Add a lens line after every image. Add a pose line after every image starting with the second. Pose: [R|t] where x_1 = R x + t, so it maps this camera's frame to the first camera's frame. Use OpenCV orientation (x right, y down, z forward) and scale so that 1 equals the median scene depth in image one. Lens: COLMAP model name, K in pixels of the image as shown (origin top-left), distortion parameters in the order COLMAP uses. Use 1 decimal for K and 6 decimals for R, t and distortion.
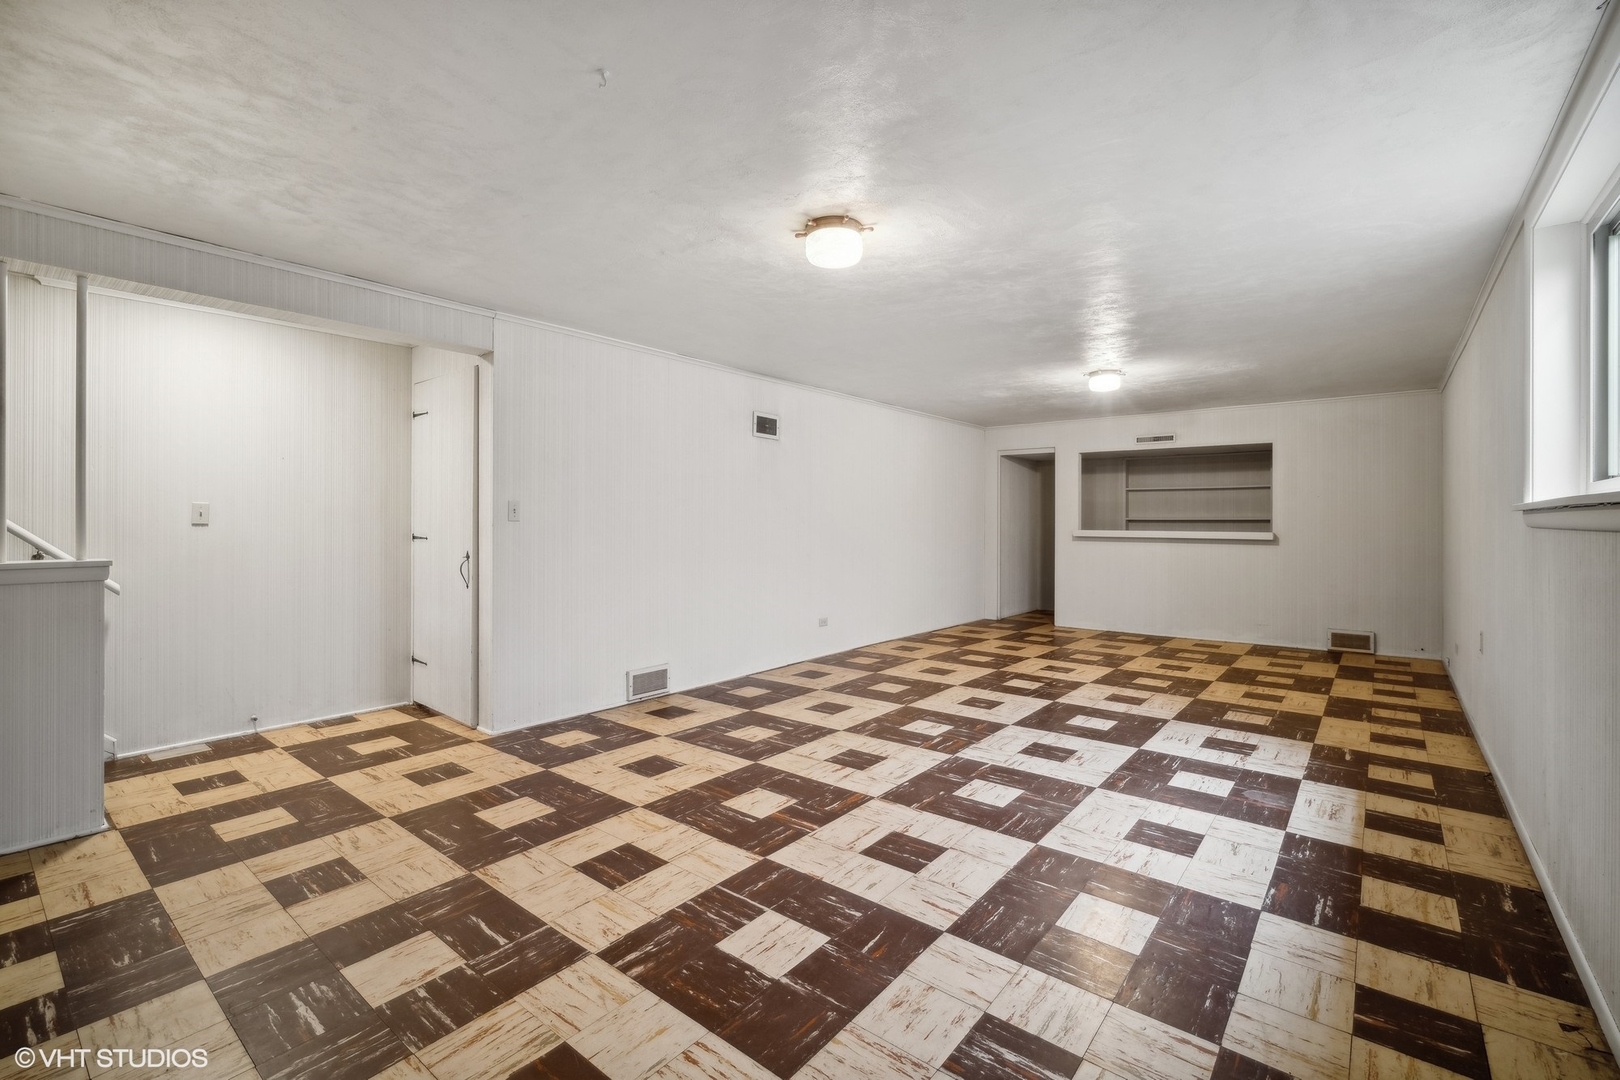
lens RADIAL K [[704.6, 0, 800.8], [0, 704.6, 532.1], [0, 0, 1]] dist [-0.017422, 0.005973]
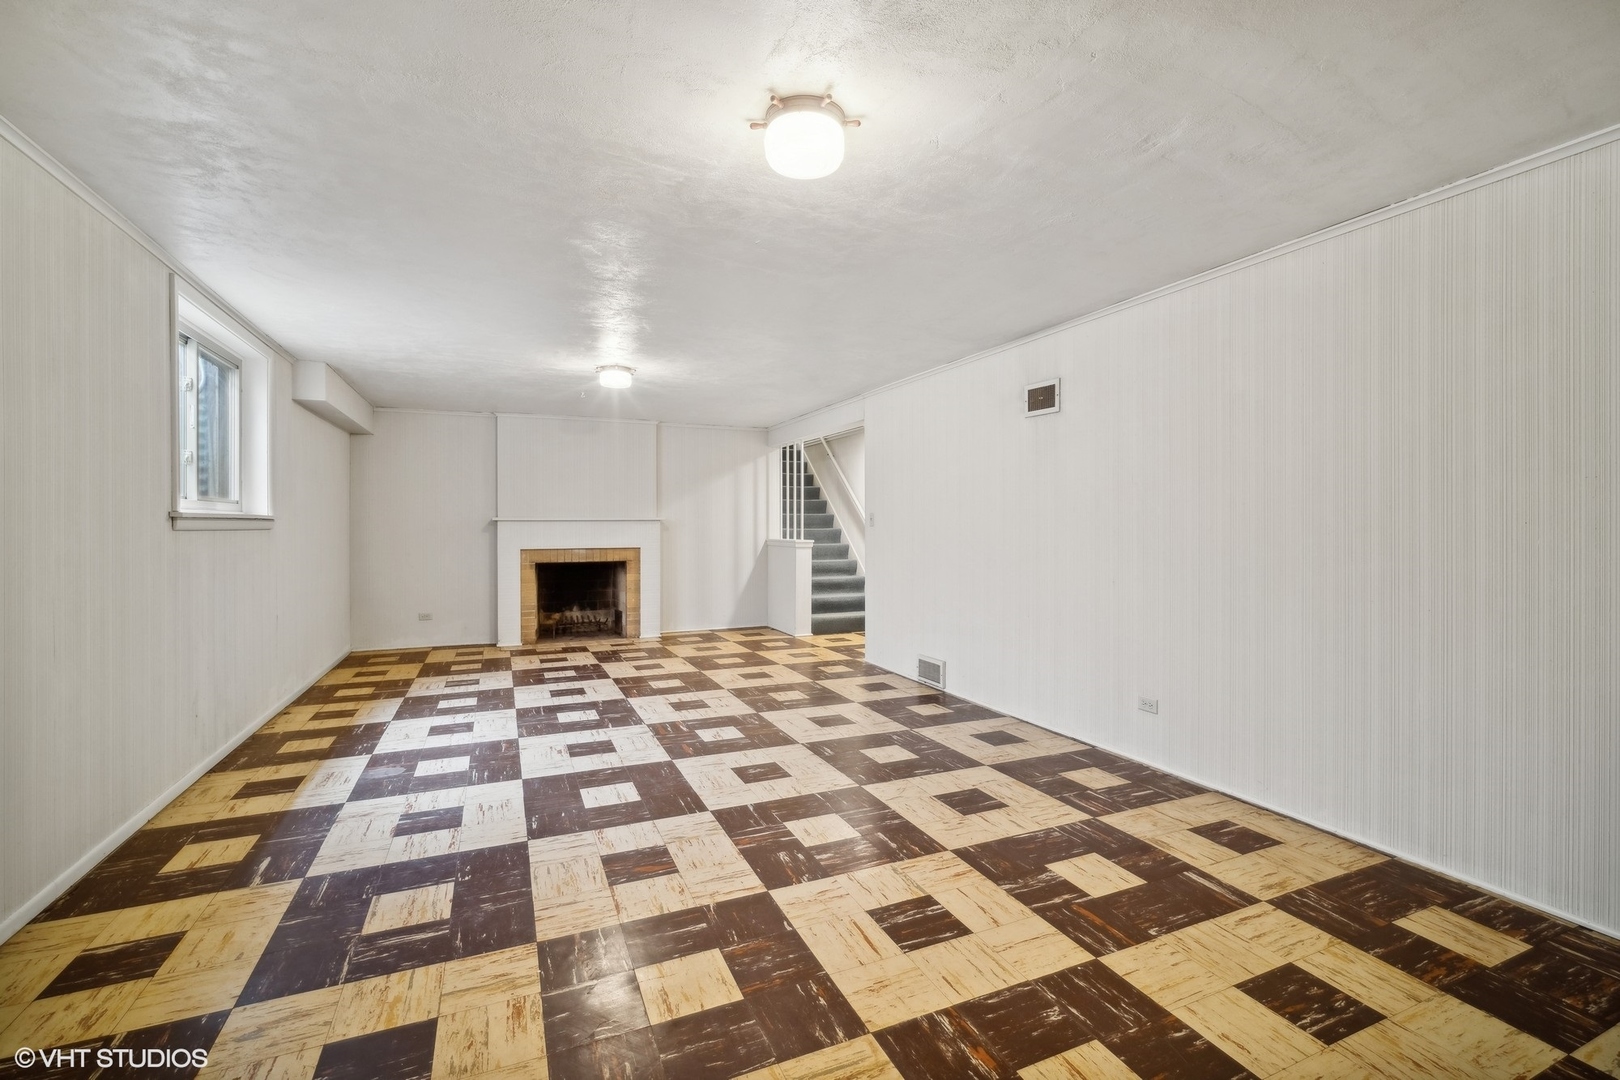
lens RADIAL K [[704.6, 0, 800.8], [0, 704.6, 532.1], [0, 0, 1]] dist [-0.017422, 0.005973]
pose [[-0.451020, 0.004764, -0.892501, 1.193275], [-0.016640, 0.999767, 0.013745, -0.022808], [0.892359, 0.021051, -0.450835, 1.829576]]
